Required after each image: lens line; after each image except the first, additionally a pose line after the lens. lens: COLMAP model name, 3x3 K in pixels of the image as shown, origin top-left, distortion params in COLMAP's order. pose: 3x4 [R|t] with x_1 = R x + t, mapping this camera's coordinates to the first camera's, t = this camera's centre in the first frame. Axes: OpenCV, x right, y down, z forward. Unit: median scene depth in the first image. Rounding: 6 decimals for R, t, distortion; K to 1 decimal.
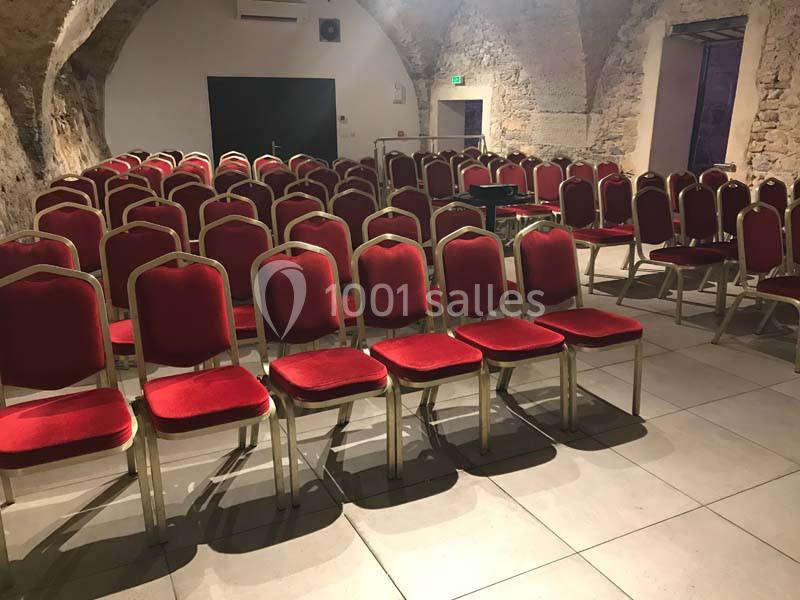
lens RADIAL K [[658.1, 0, 401.3], [0, 658.1, 300.0], [0, 0, 1]] dist [0.017089, -0.012262]
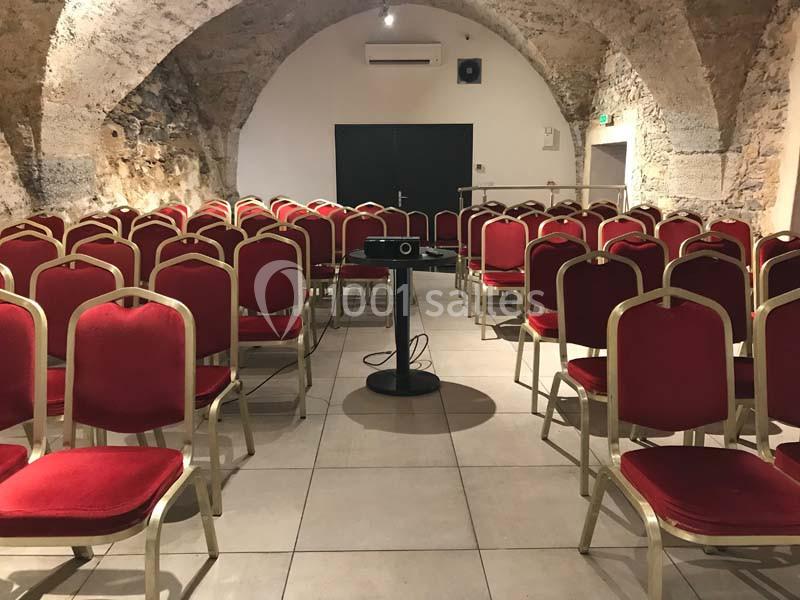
lens RADIAL K [[658.1, 0, 399.4], [0, 658.1, 299.0], [0, 0, 1]] dist [0.017089, -0.012262]
pose [[0.900773, 0.082229, -0.426435, 0.265895], [-0.119864, 0.990844, -0.062129, -0.039799], [0.417421, 0.107078, 0.902382, 0.220139]]
